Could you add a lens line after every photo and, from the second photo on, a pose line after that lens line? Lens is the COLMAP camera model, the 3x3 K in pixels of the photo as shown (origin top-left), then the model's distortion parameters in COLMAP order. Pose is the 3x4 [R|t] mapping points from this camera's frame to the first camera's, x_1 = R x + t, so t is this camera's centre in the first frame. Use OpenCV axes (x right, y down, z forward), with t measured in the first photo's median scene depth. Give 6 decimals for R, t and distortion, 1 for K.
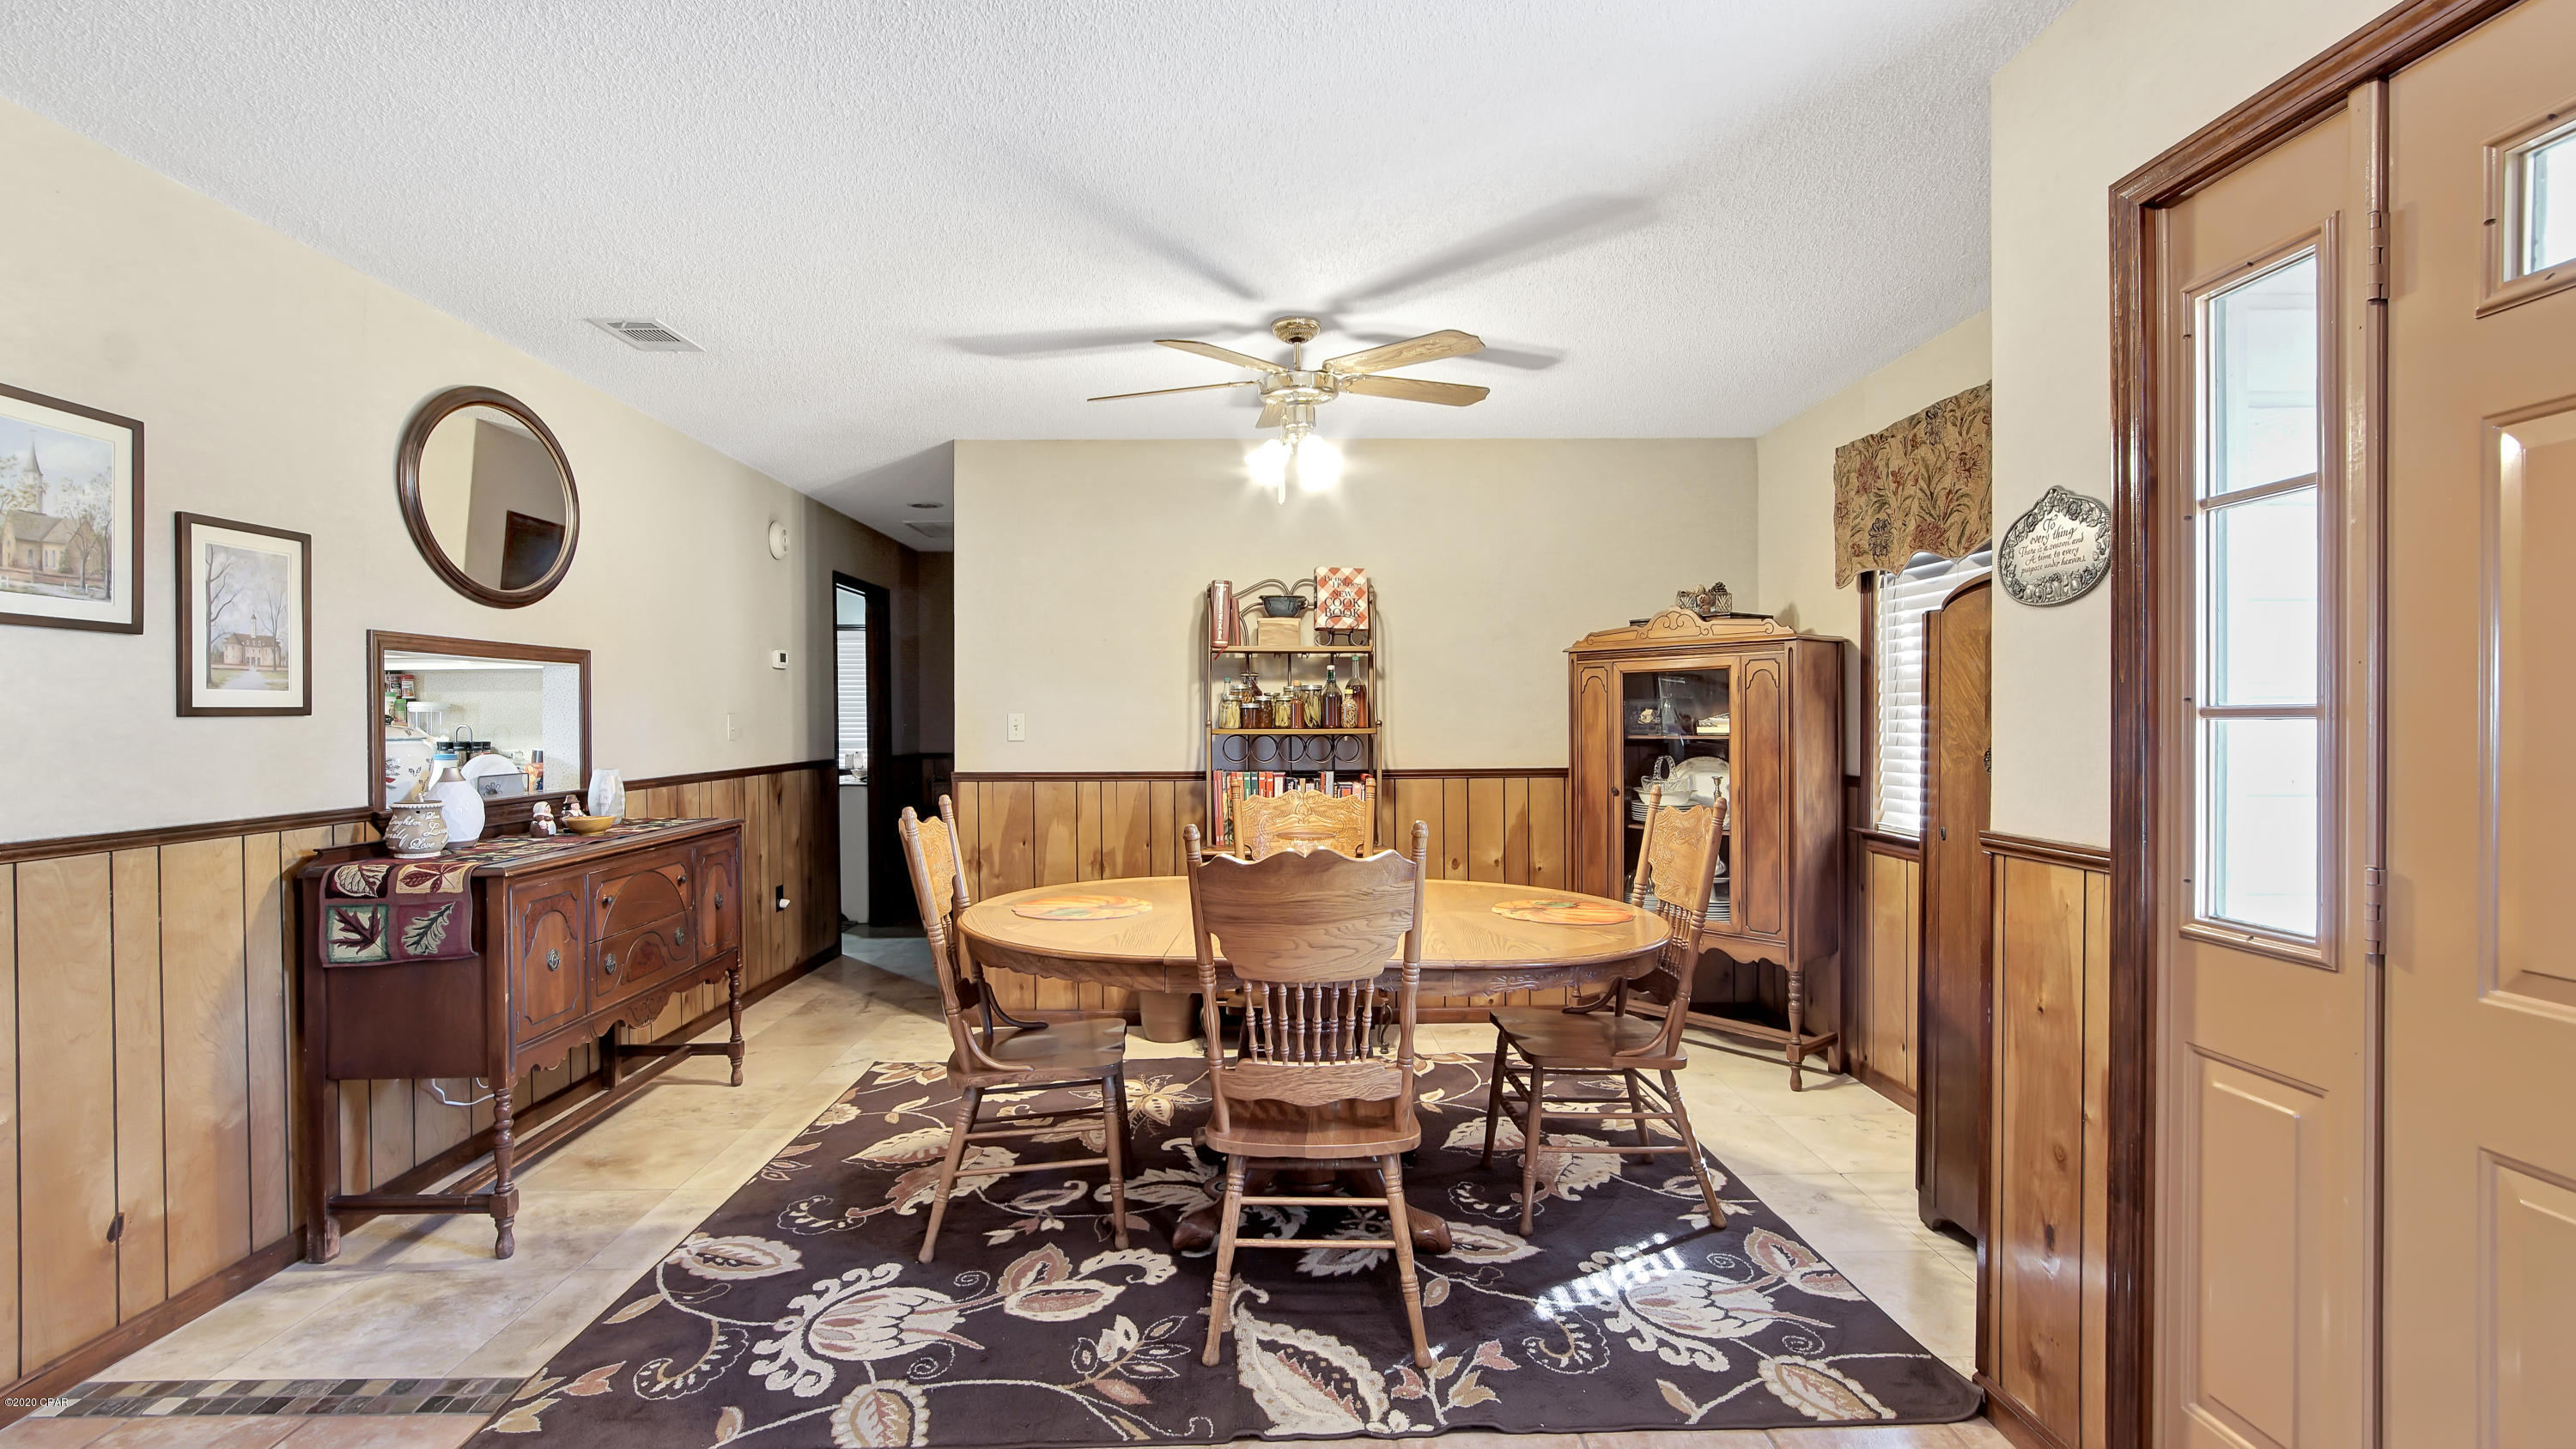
lens RADIAL K [[1161.3, 0, 1288.0], [0, 1161.3, 724.5], [0, 0, 1]] dist [-0.023424, 0.009447]
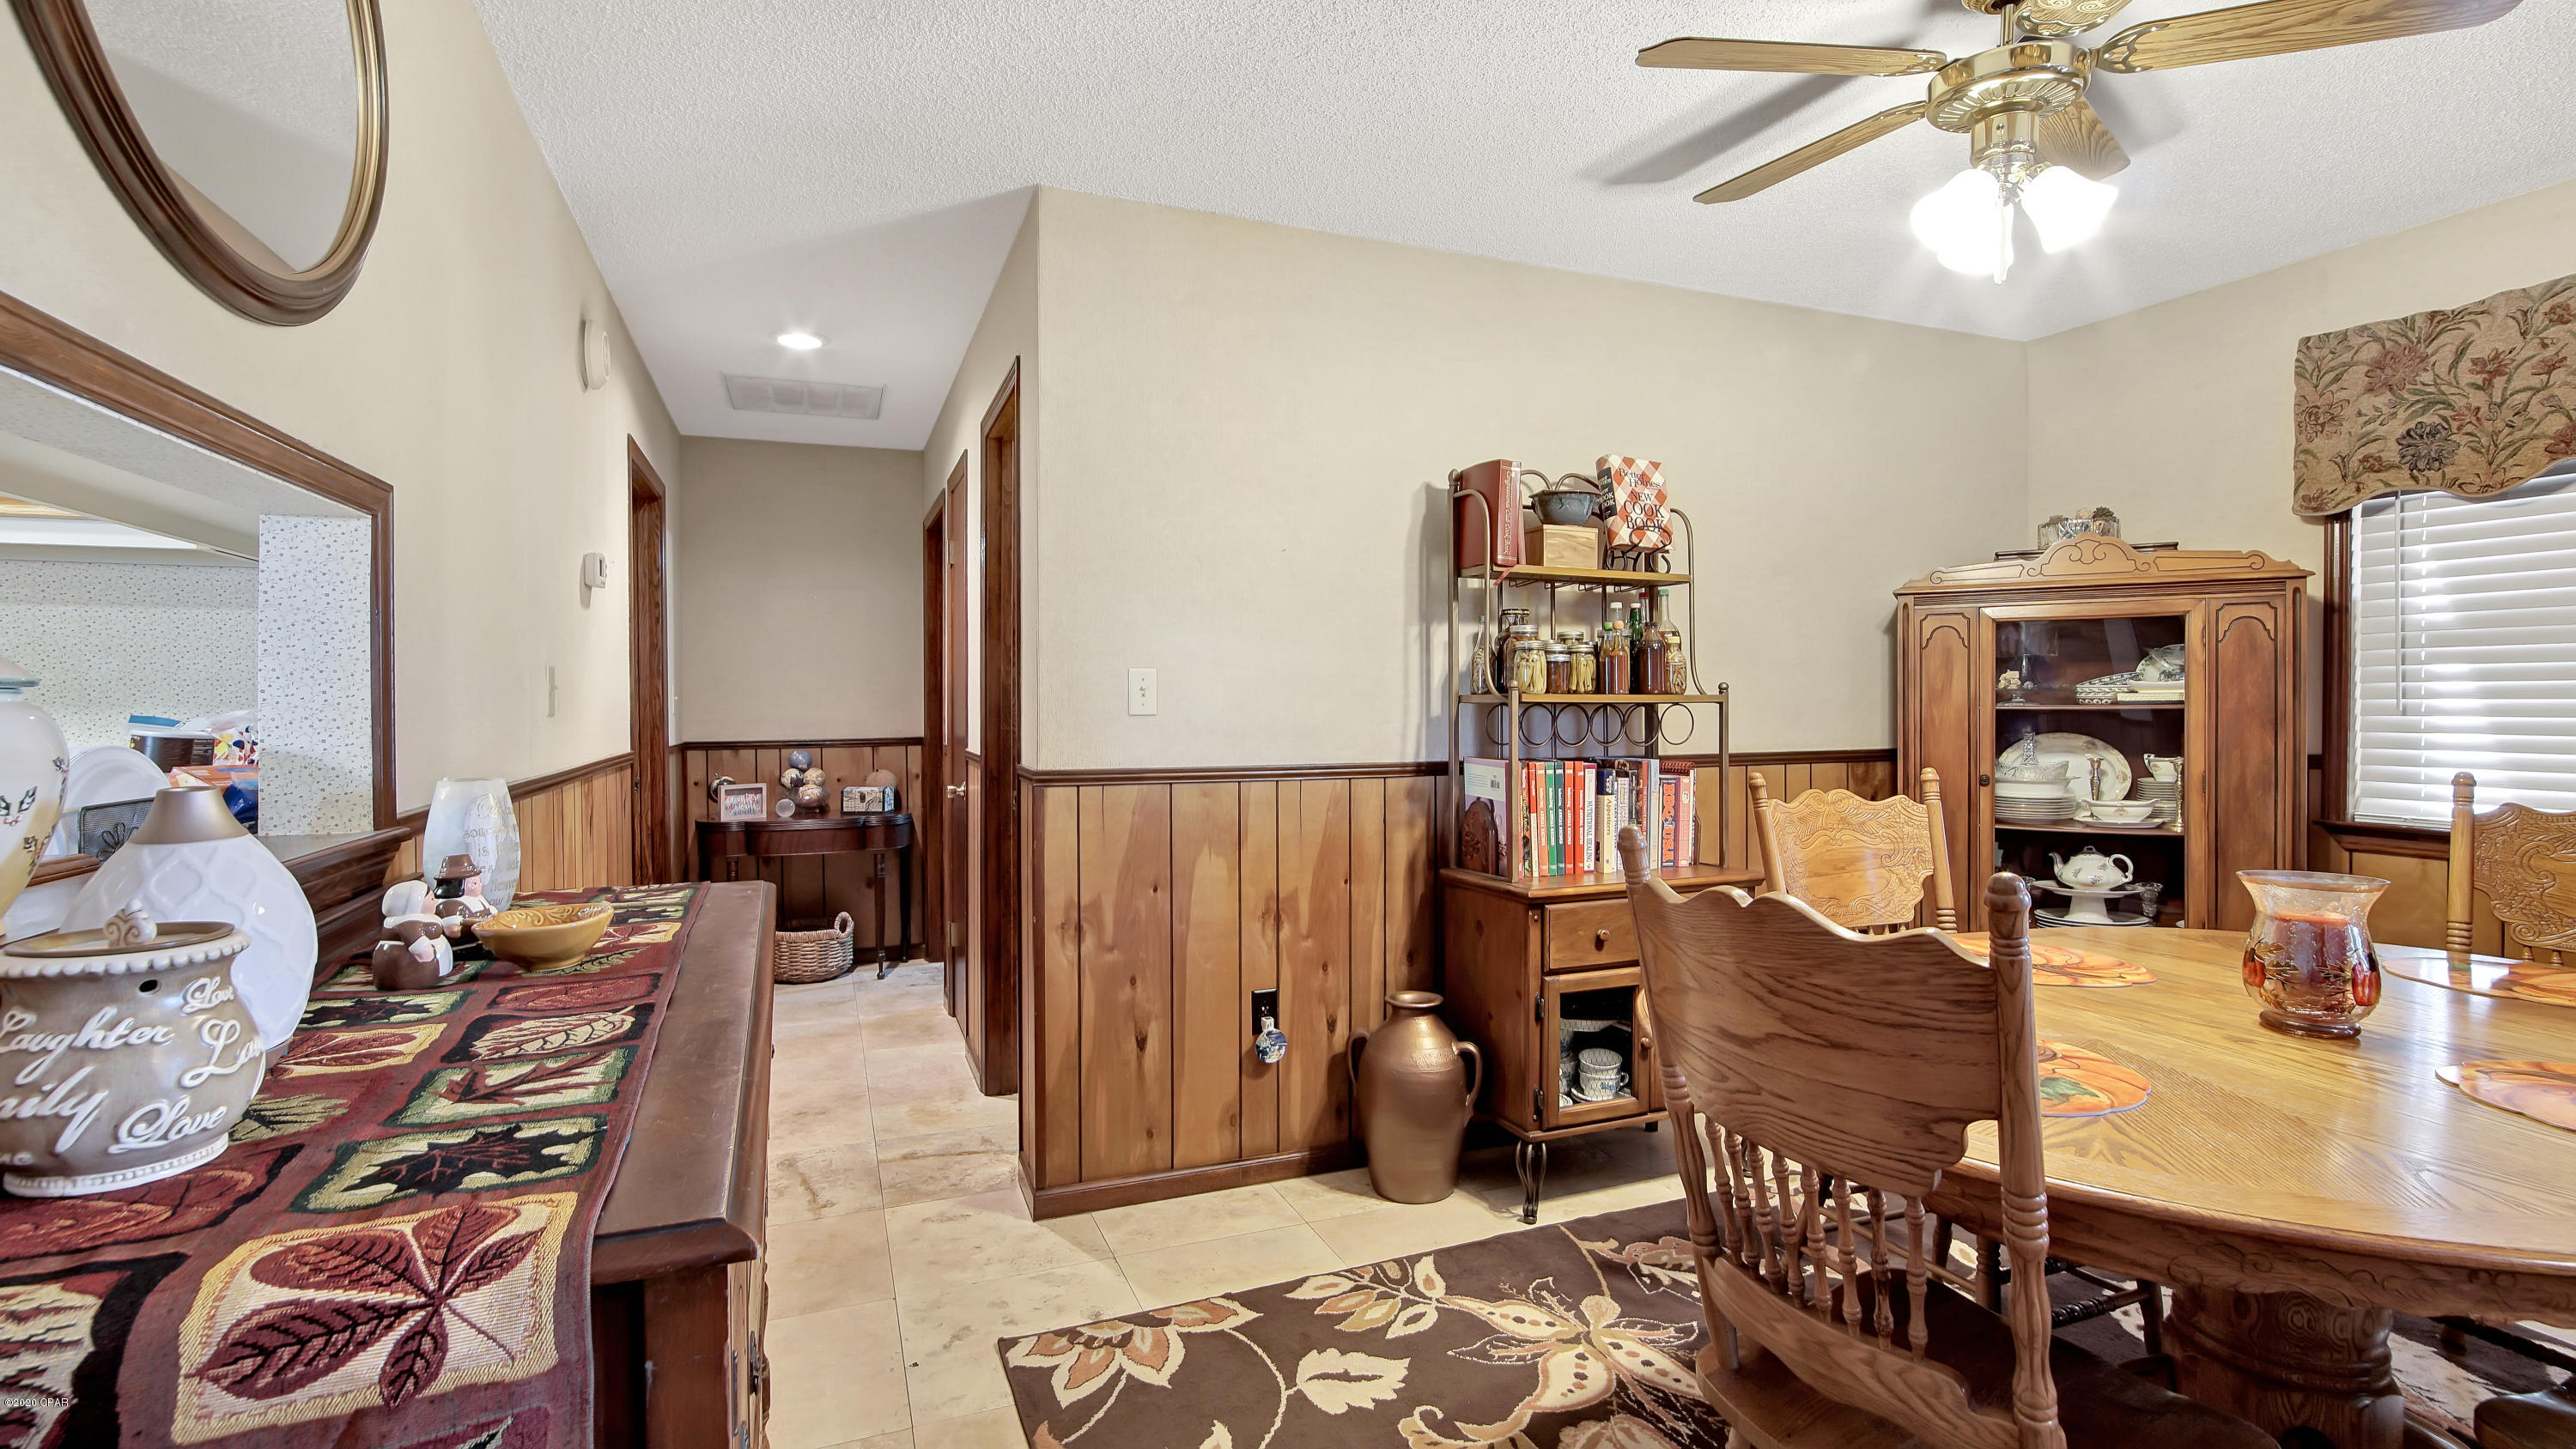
lens RADIAL K [[1170.1, 0, 1270.6], [0, 1170.1, 699.9], [0, 0, 1]] dist [-0.021065, 0.012701]
pose [[0.936787, 0.003468, 0.349884, -0.403369], [-0.000177, 0.999955, -0.009436, 0.012842], [-0.349901, 0.008778, 0.936746, 0.449684]]
